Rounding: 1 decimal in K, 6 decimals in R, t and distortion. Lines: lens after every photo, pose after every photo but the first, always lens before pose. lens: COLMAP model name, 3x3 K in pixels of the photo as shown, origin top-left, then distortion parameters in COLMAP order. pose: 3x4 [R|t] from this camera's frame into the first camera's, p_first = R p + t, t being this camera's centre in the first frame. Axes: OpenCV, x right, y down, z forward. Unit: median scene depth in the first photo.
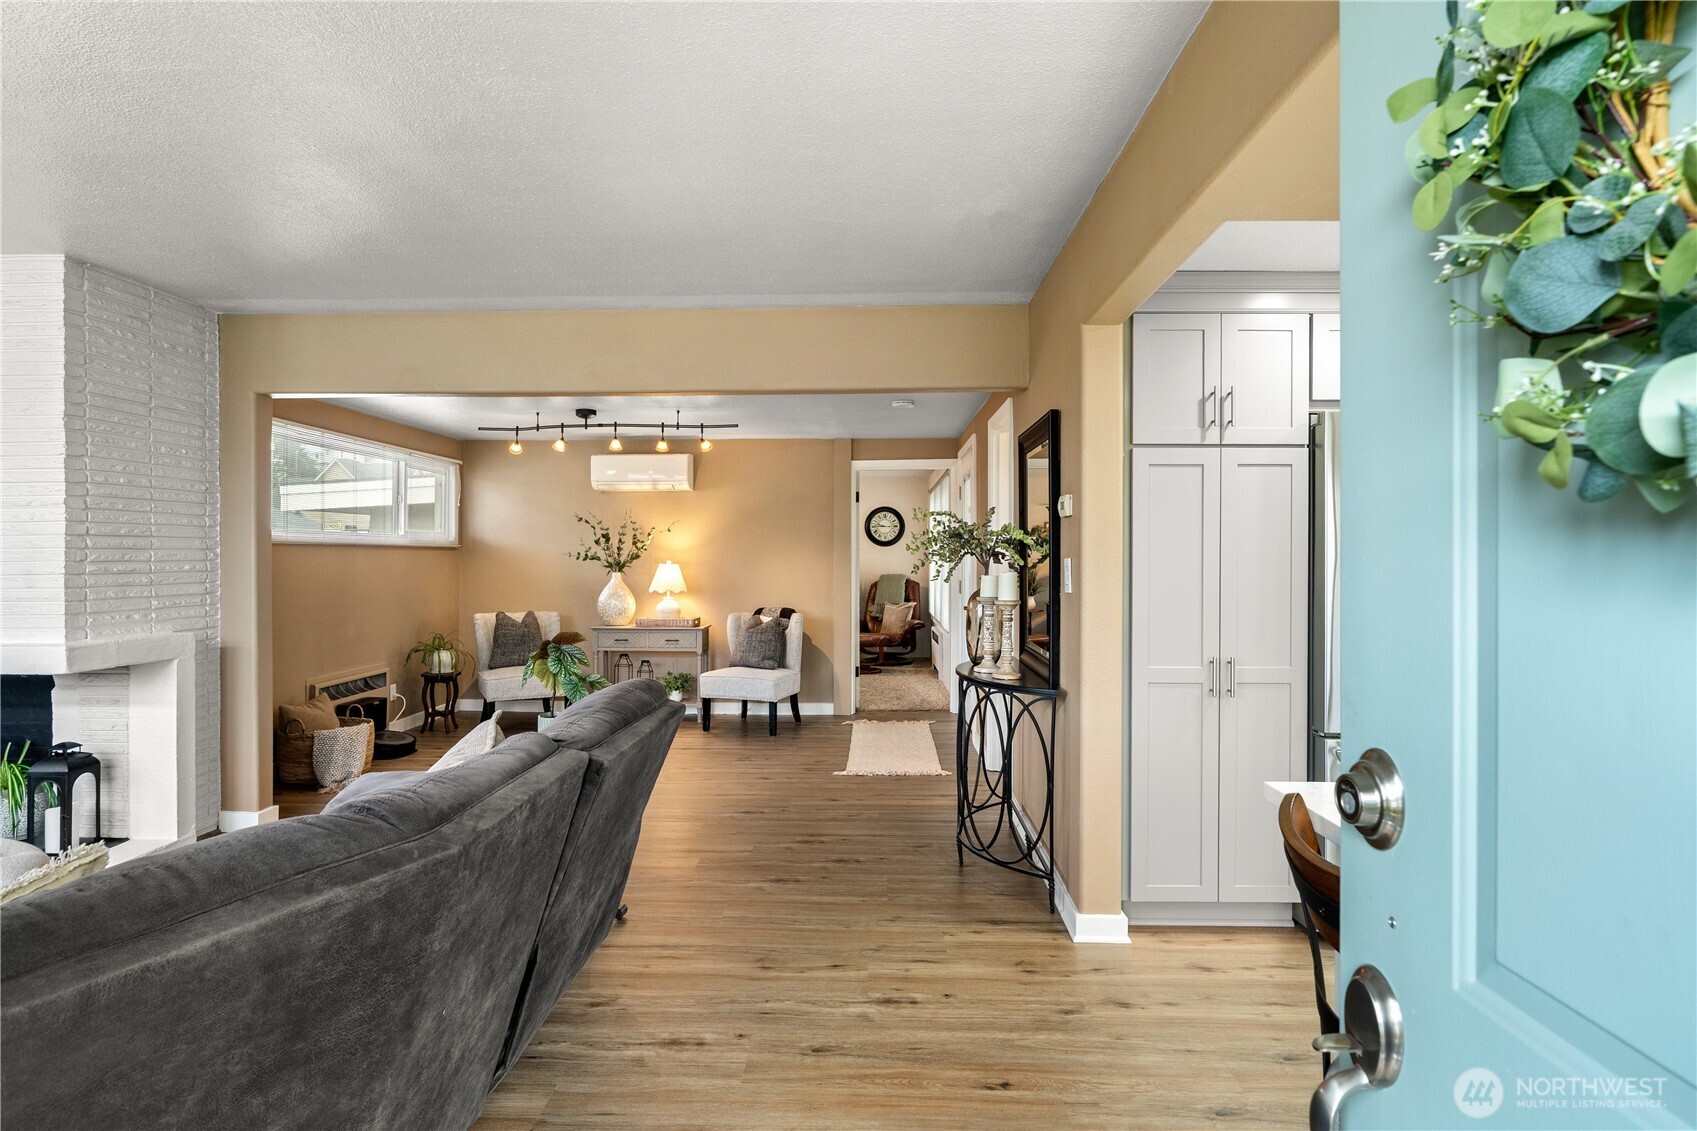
lens RADIAL K [[841.0, 0, 863.7], [0, 841.0, 561.4], [0, 0, 1]] dist [-0.000322, -0.000142]
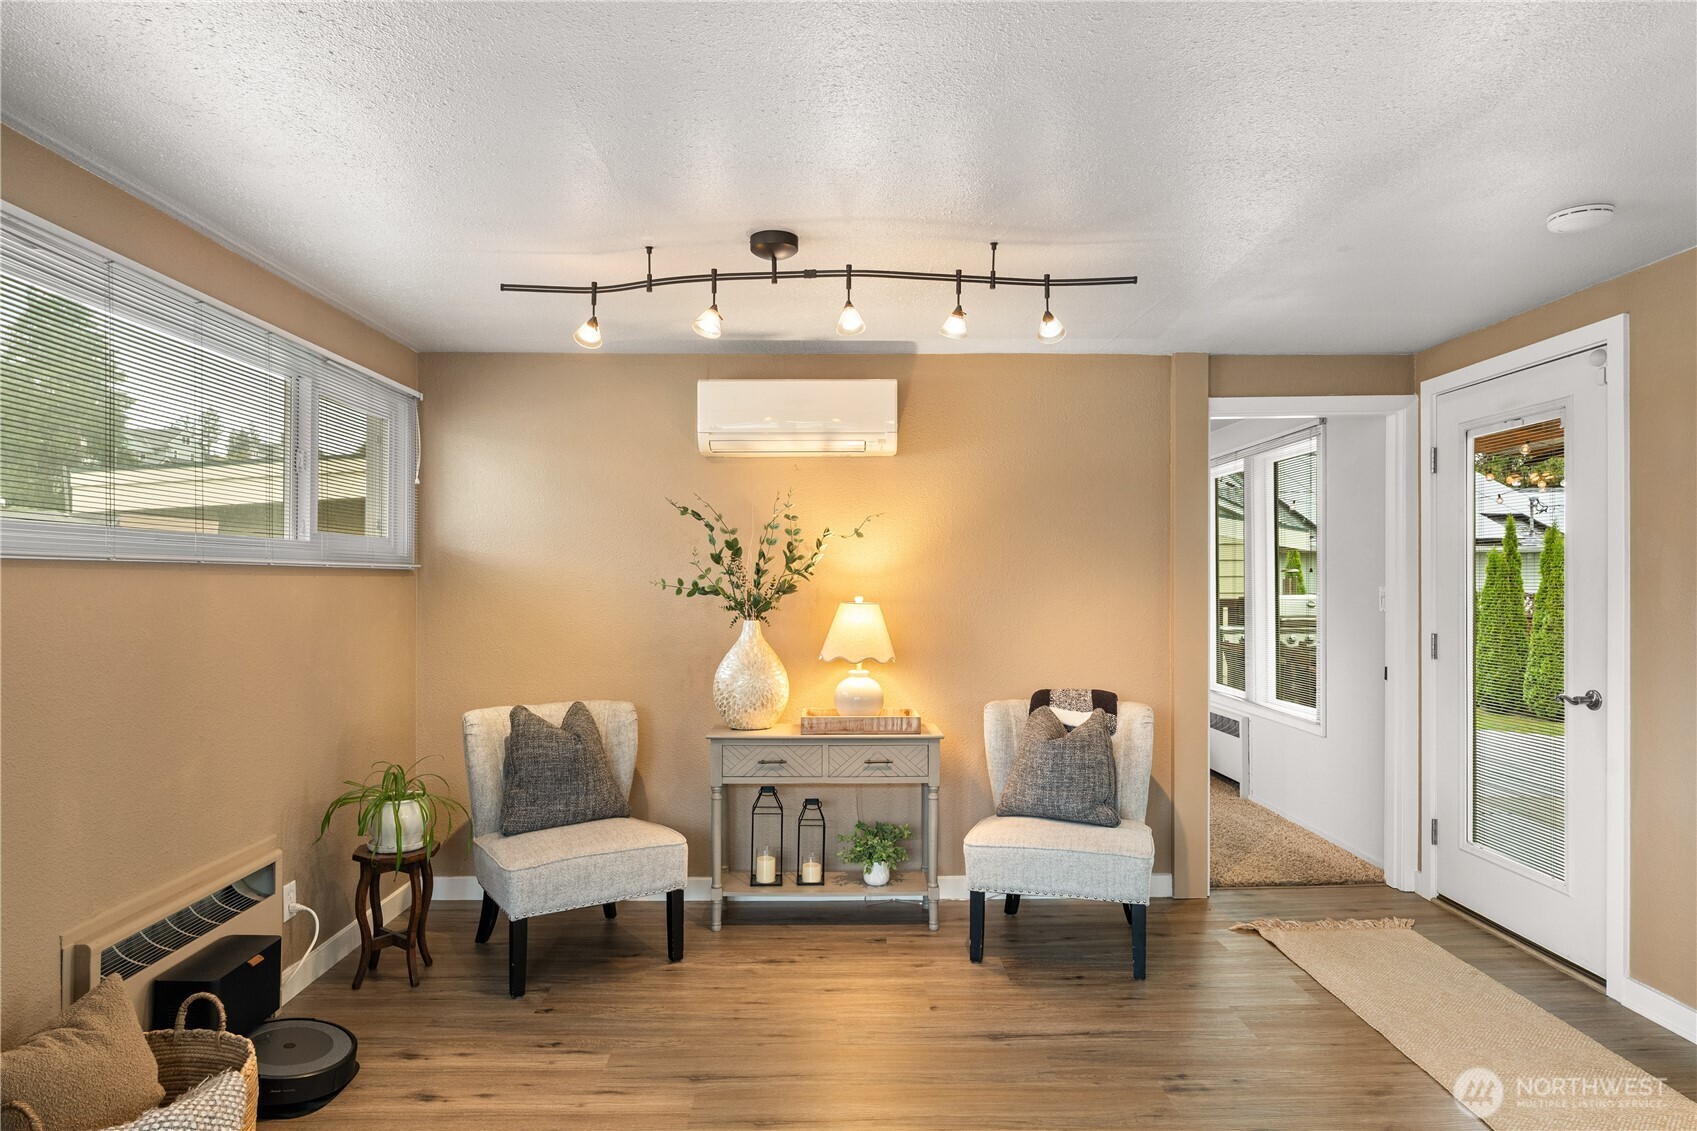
lens RADIAL K [[979.6, 0, 853.8], [0, 979.6, 585.6], [0, 0, 1]] dist [0.000012, -0.001317]
pose [[0.998841, -0.000292, 0.048133, -0.265367], [0.000368, 0.999999, -0.001566, -0.006138], [-0.048132, 0.001582, 0.998840, 0.435061]]
